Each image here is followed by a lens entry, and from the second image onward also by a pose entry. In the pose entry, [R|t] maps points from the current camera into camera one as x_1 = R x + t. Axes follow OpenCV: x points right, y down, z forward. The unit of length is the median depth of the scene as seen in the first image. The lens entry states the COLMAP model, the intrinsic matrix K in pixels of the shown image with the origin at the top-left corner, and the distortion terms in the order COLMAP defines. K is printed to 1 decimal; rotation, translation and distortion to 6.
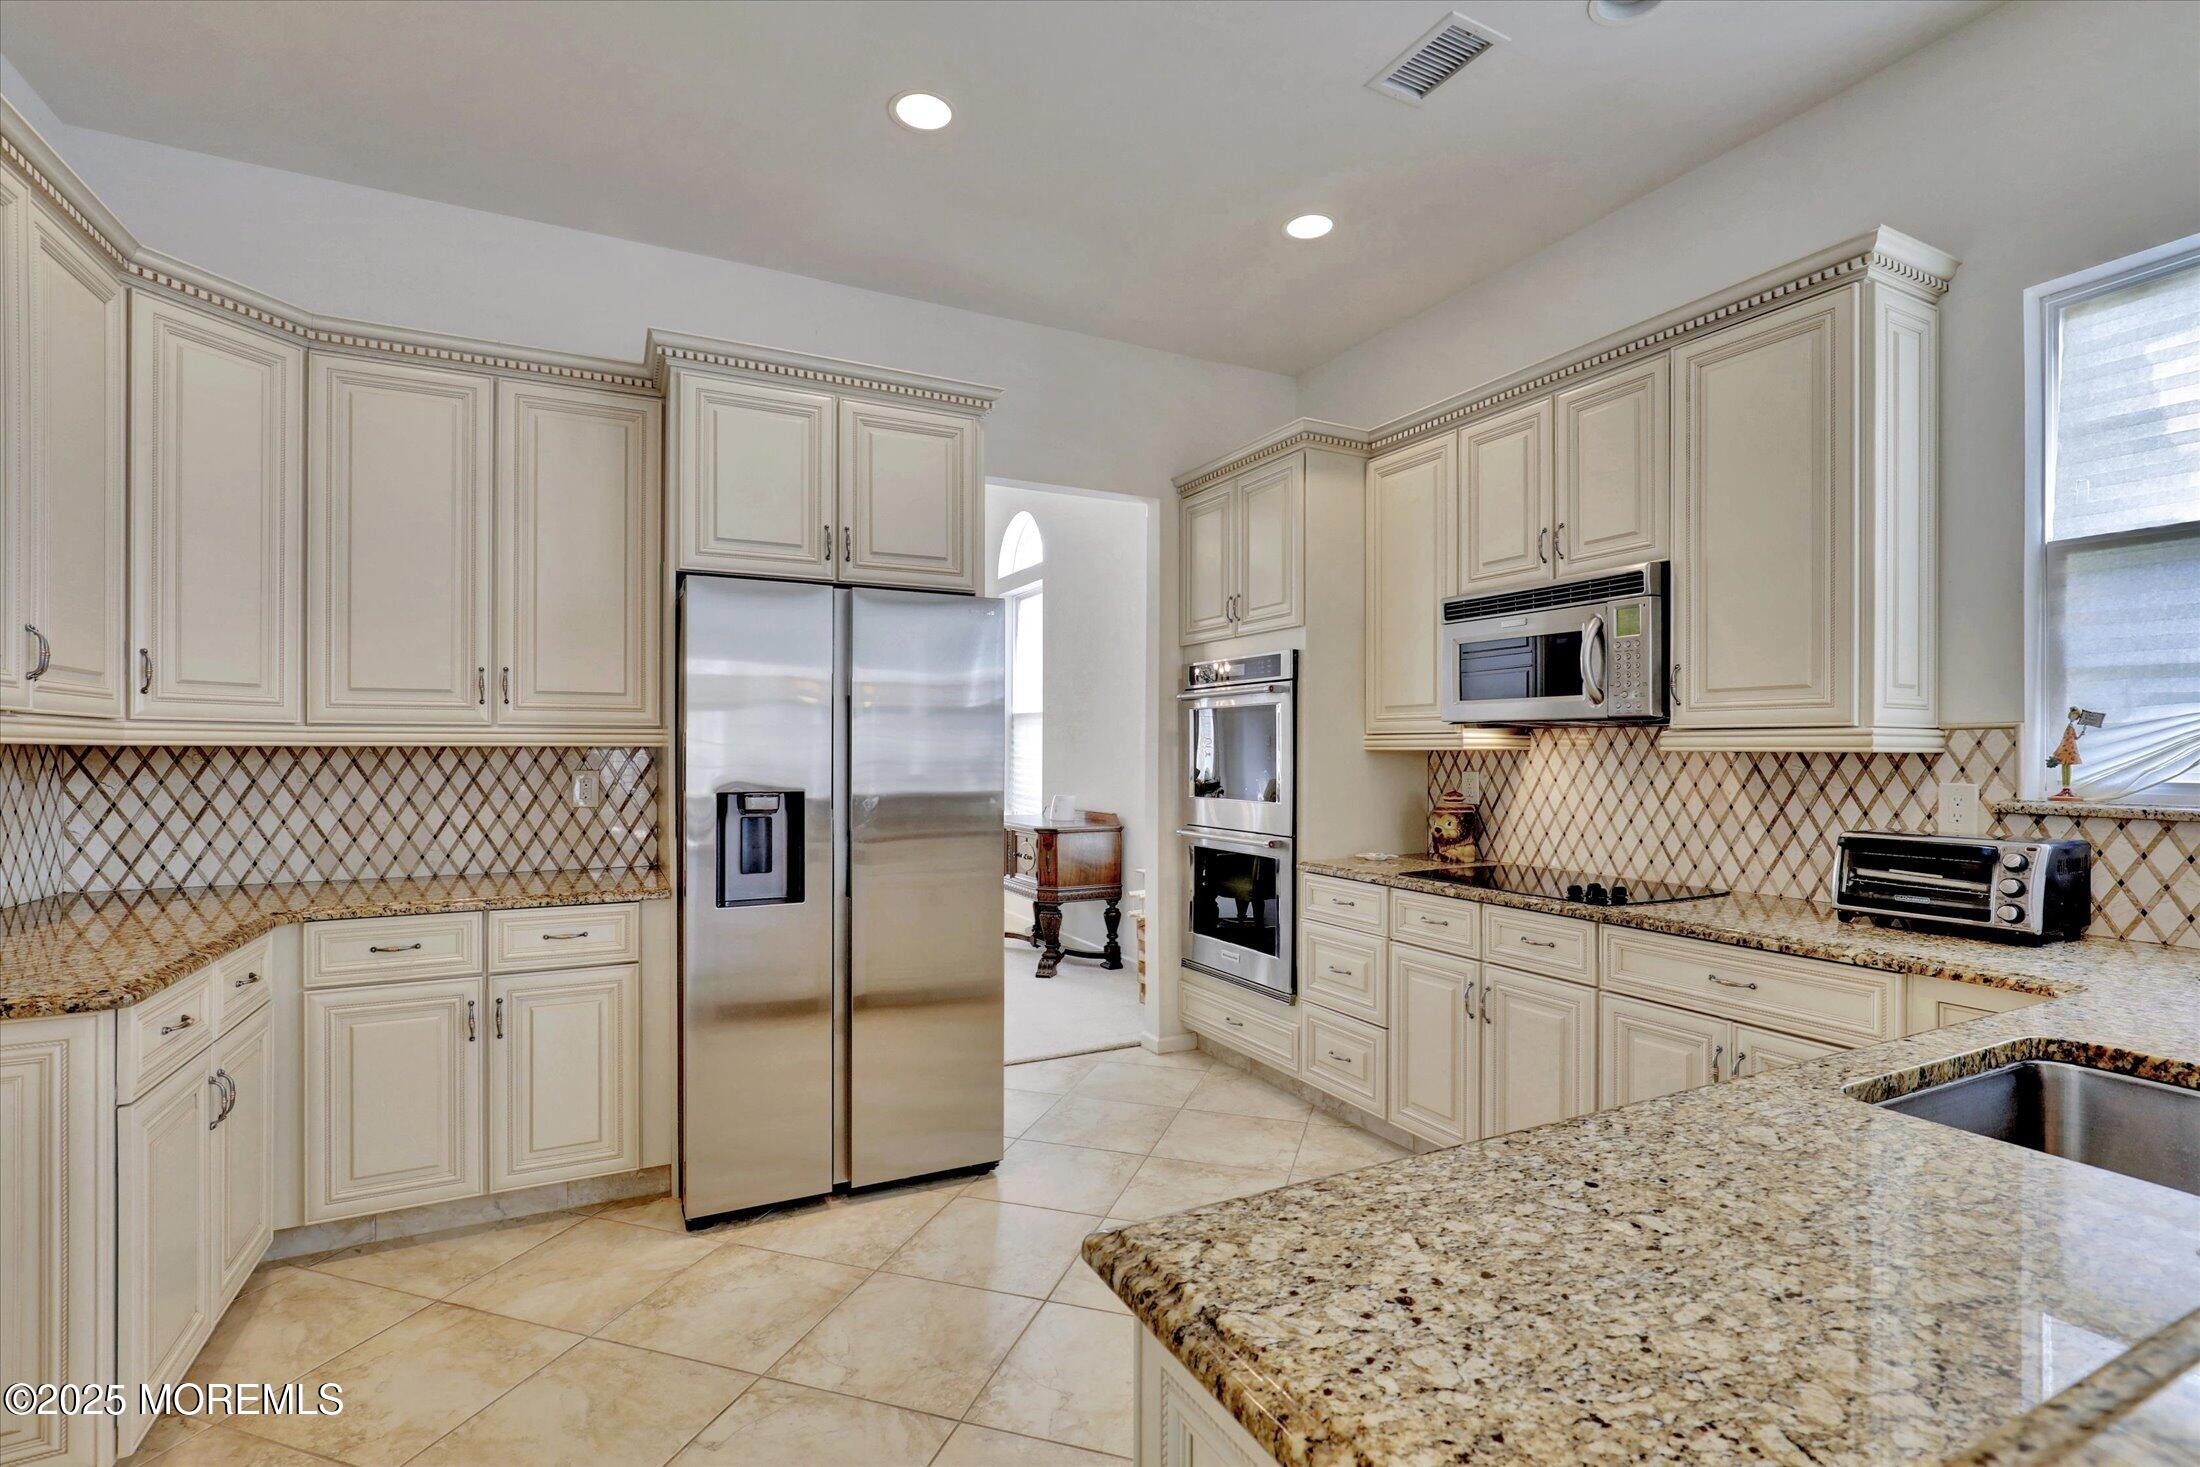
lens RADIAL K [[1019.4, 0, 1094.9], [0, 1019.4, 748.4], [0, 0, 1]] dist [-0.015339, -0.000371]
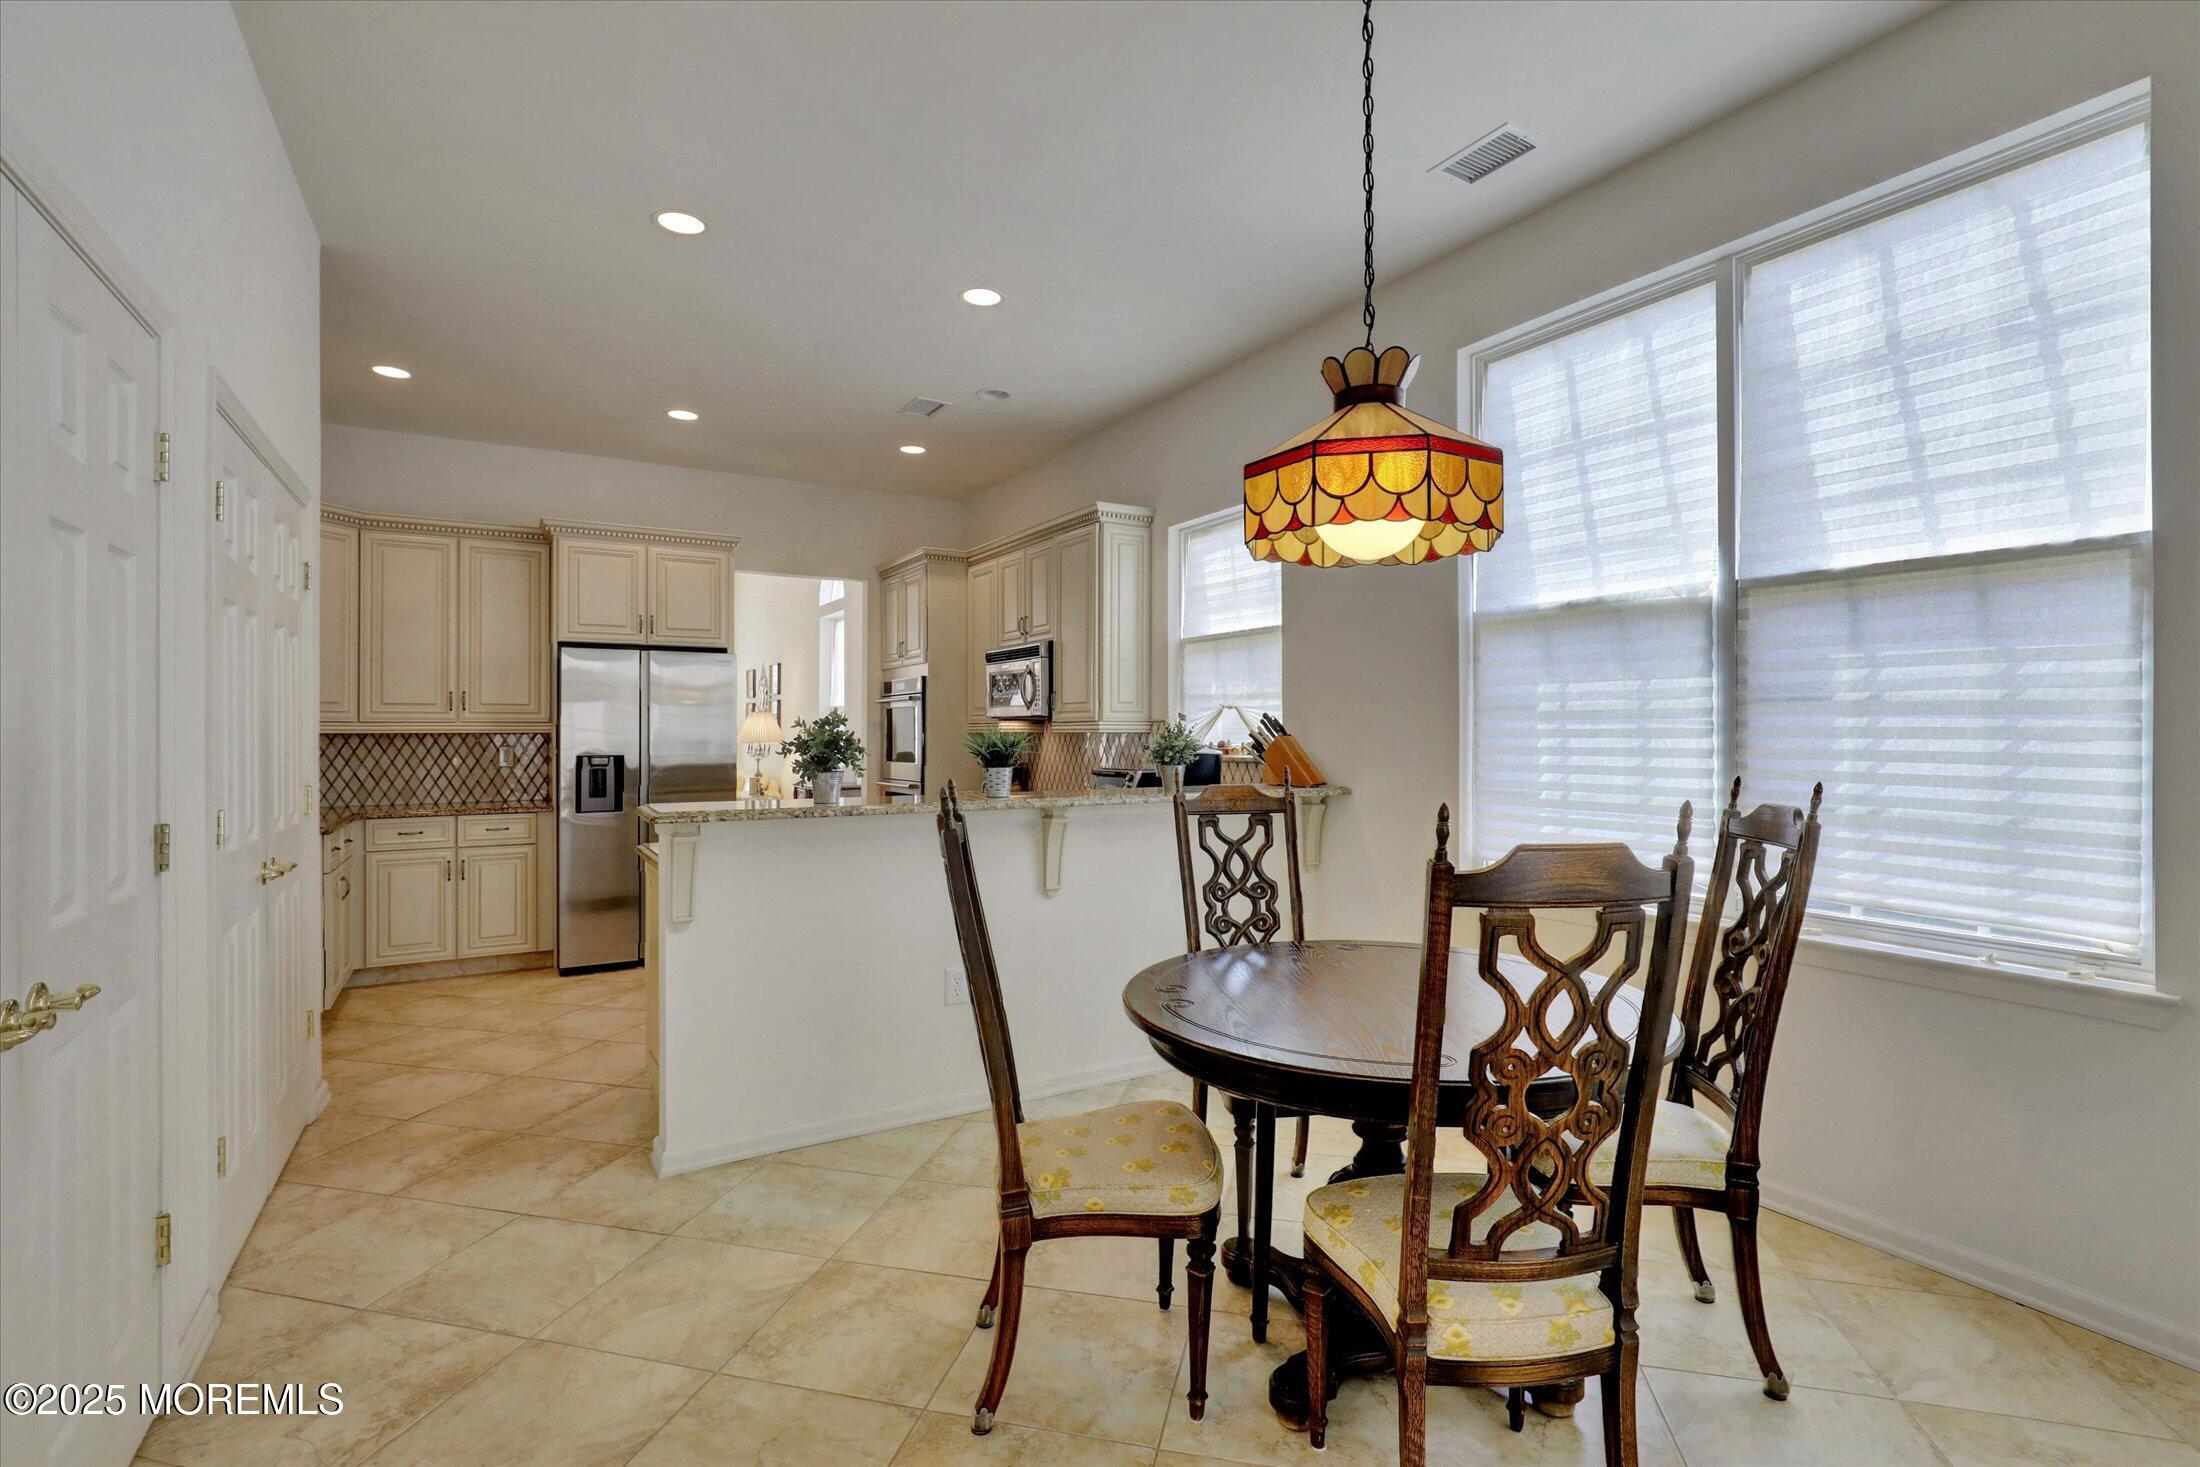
lens RADIAL K [[1019.4, 0, 1096.7], [0, 1019.4, 723.3], [0, 0, 1]] dist [-0.015339, -0.000371]
pose [[0.996855, -0.004298, 0.079132, 0.437262], [0.005101, 0.999938, -0.009946, 0.004787], [-0.079085, 0.010318, 0.996815, -0.957748]]
